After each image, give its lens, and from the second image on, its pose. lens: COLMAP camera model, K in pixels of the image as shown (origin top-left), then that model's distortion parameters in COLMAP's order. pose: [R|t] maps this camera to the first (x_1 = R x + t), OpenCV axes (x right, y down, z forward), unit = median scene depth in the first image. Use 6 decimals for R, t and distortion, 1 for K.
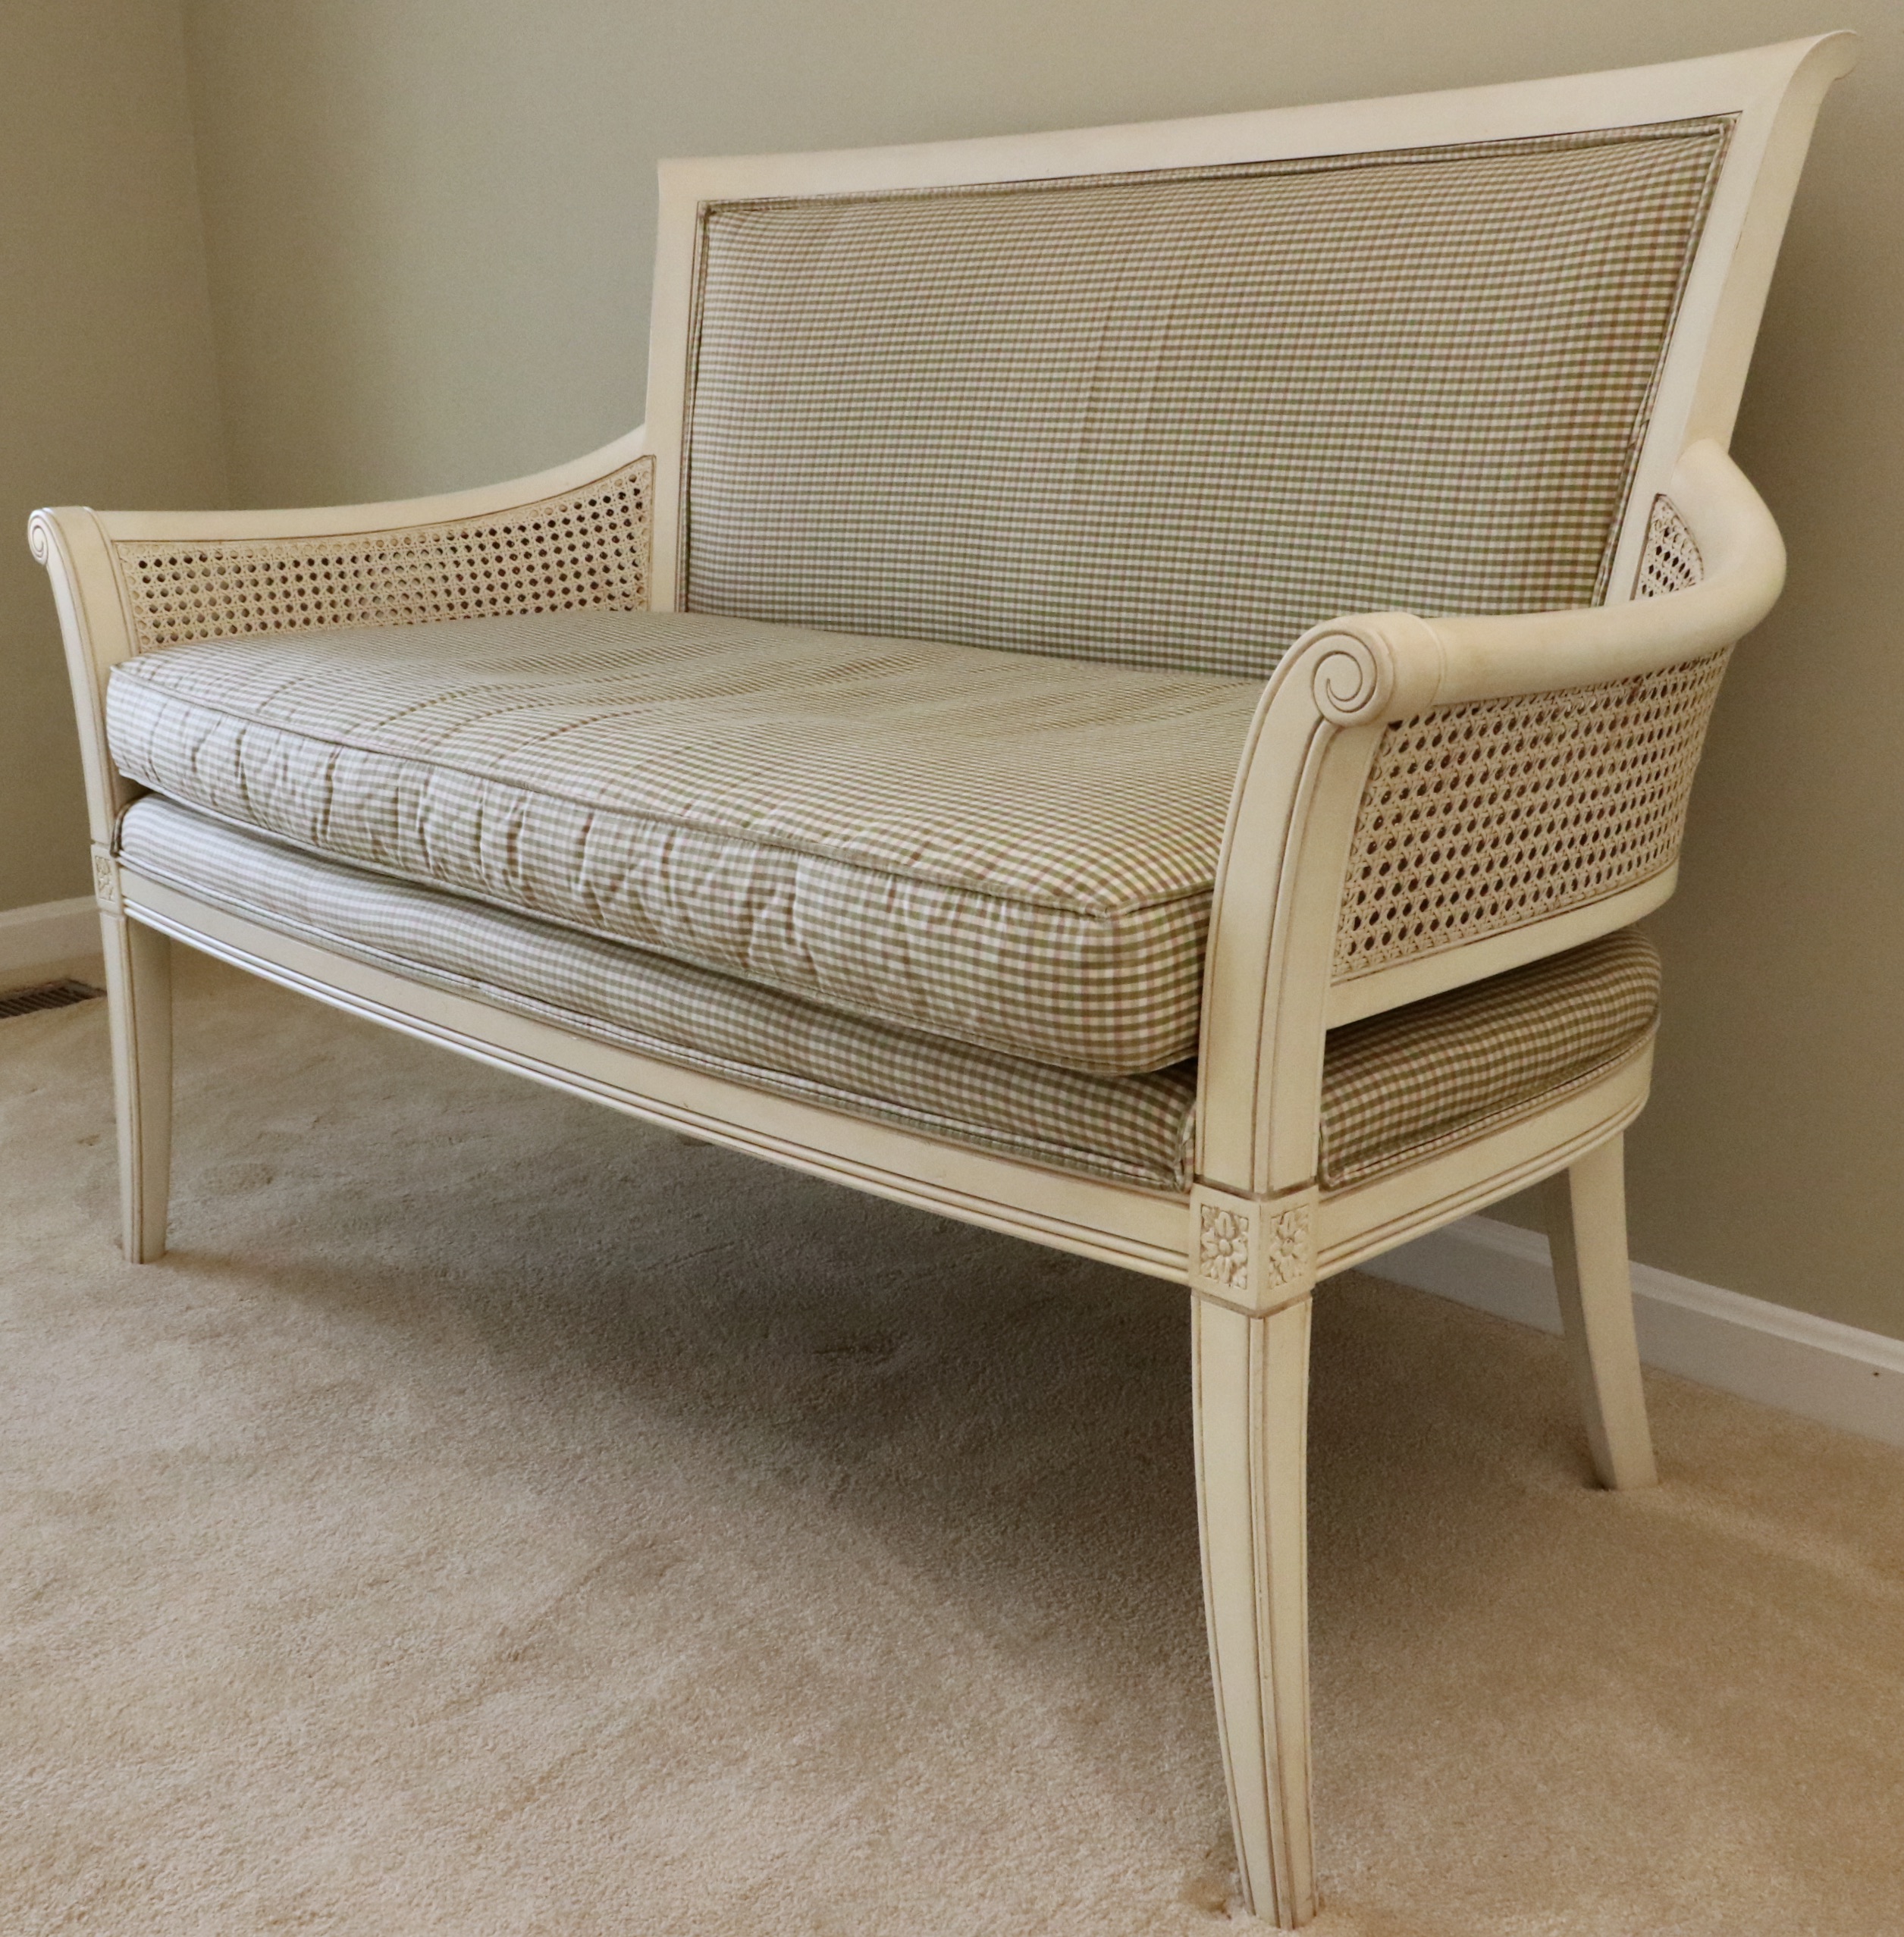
lens RADIAL K [[2543.0, 0, 952.0], [0, 2543.0, 968.5], [0, 0, 1]] dist [0.009161, 0.010102]
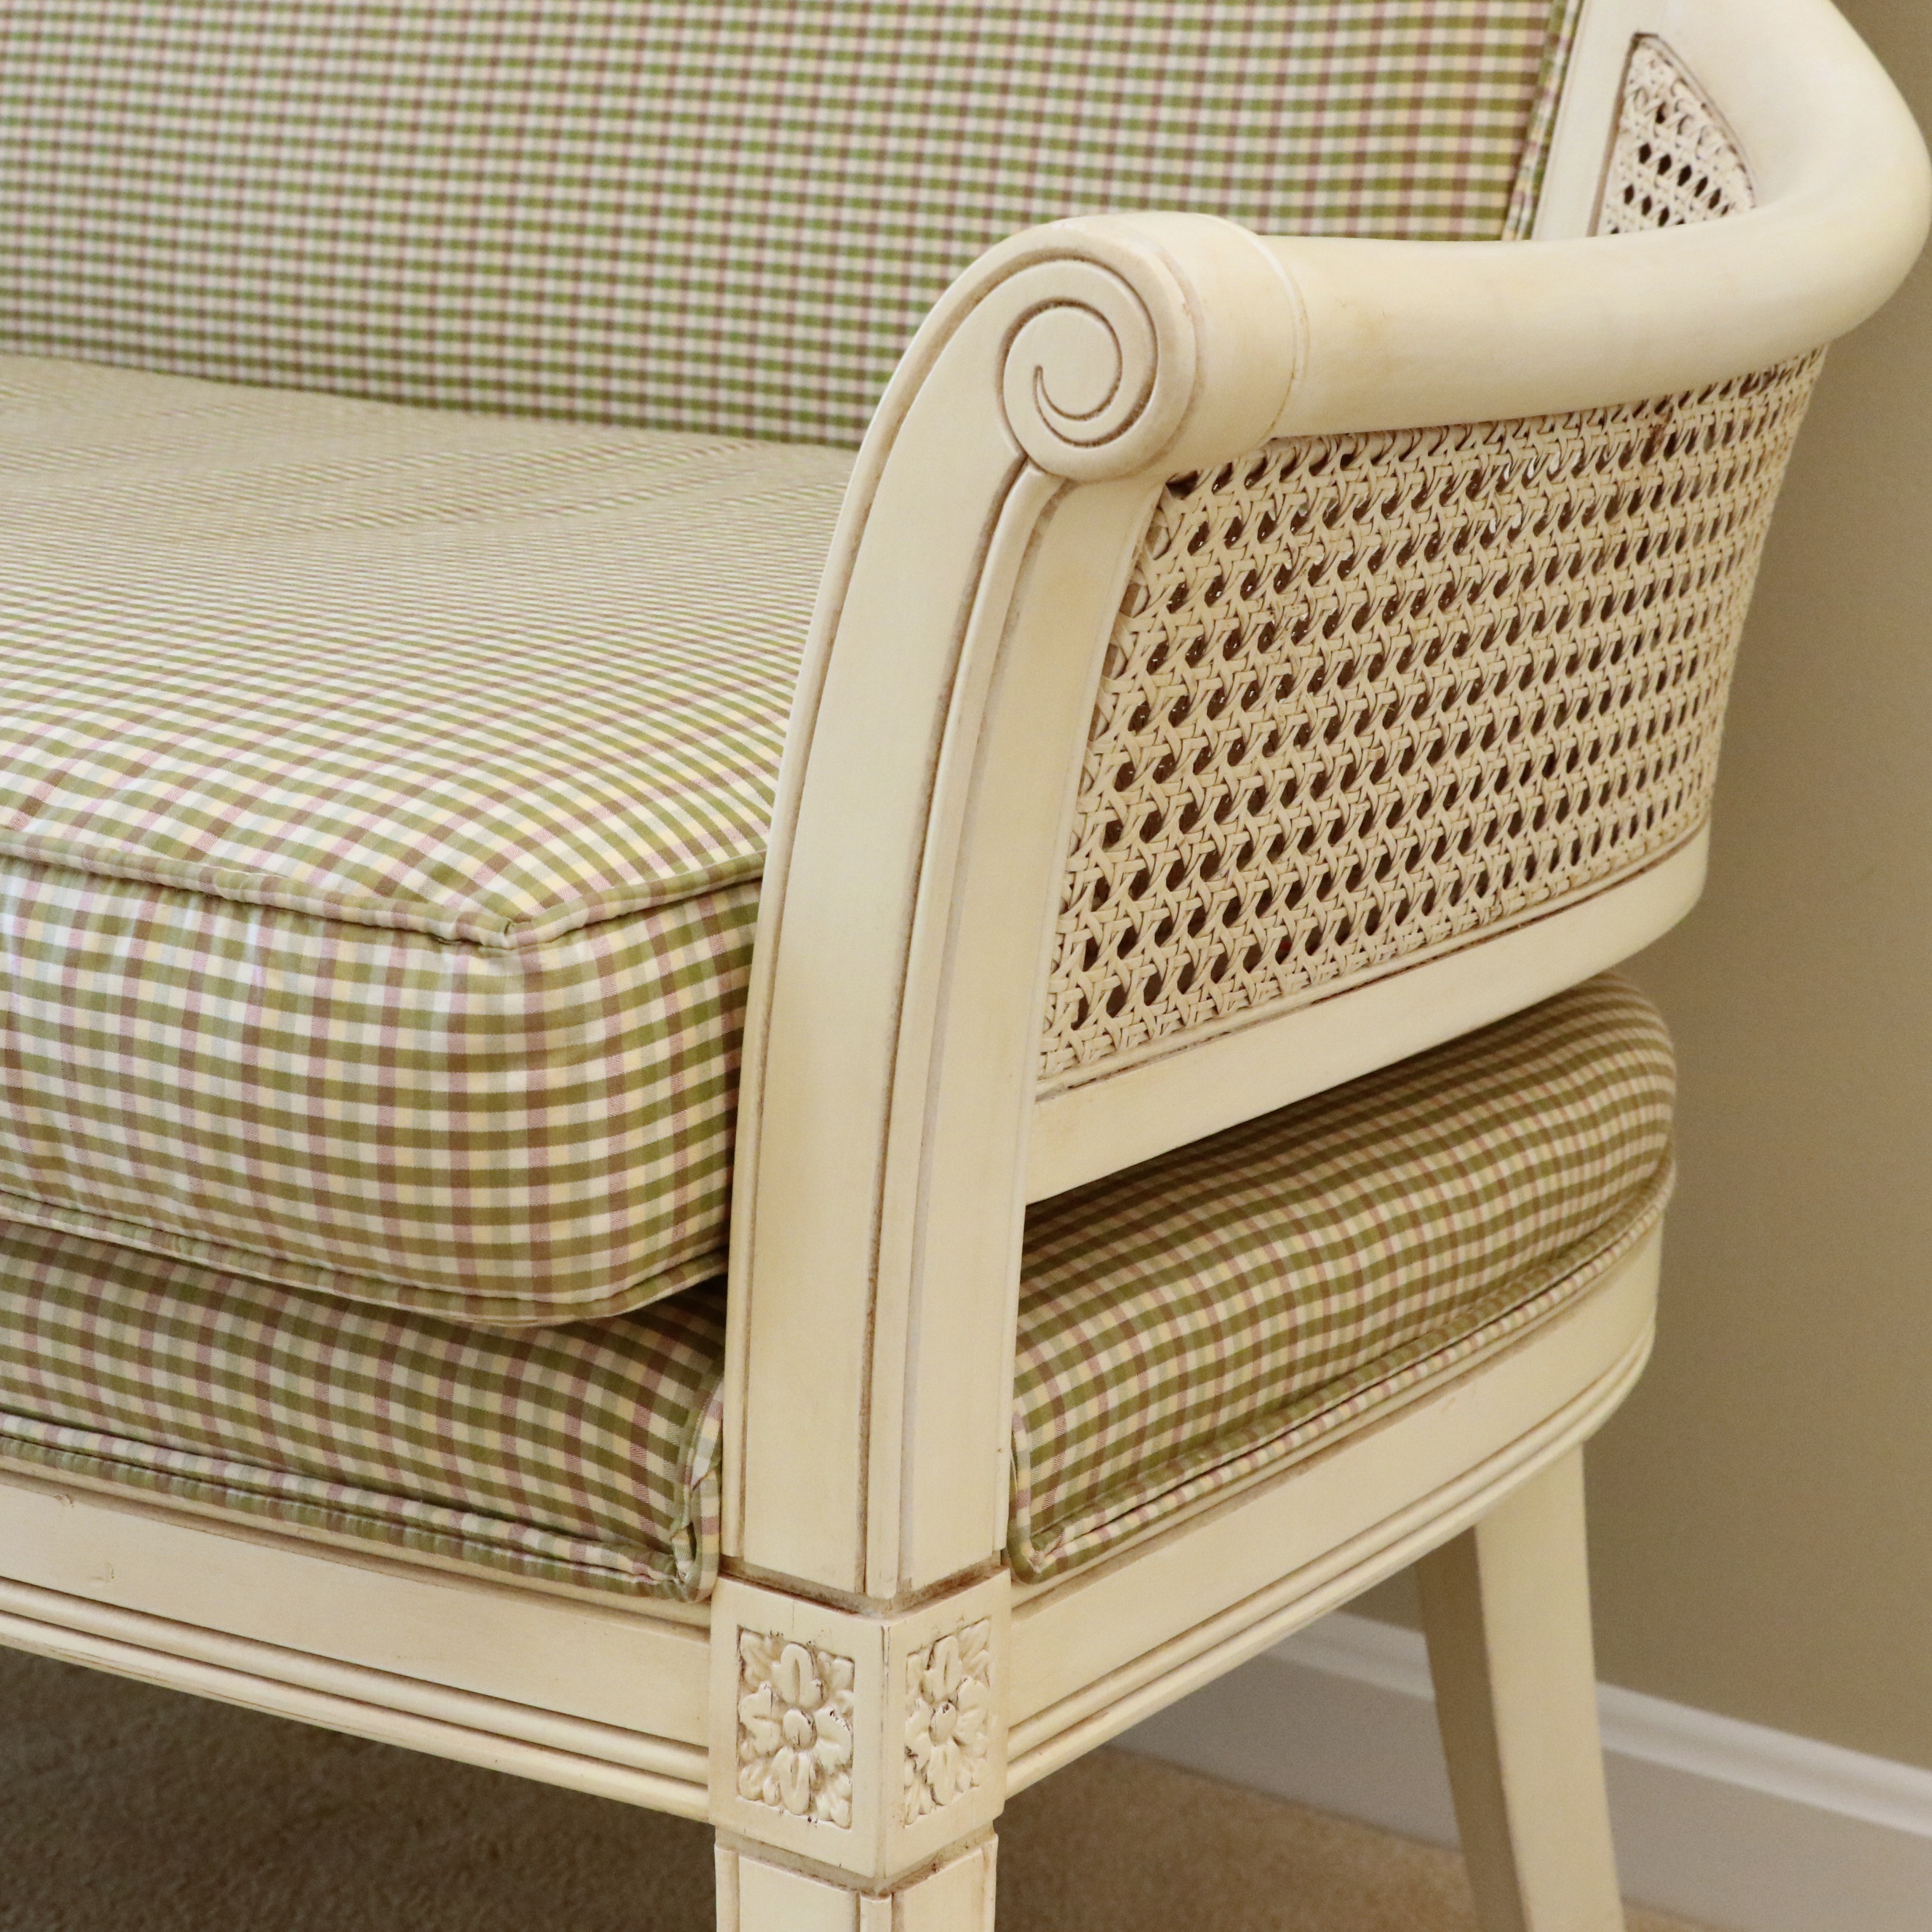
lens RADIAL K [[4737.0, 0, 966.0], [0, 4737.0, 966.0], [0, 0, 1]] dist [0.111178, 0.414658]
pose [[0.982736, -0.013137, 0.184544, -0.008234], [0.017676, 0.999580, -0.022971, 0.002126], [-0.184165, 0.025836, 0.982556, 0.216762]]
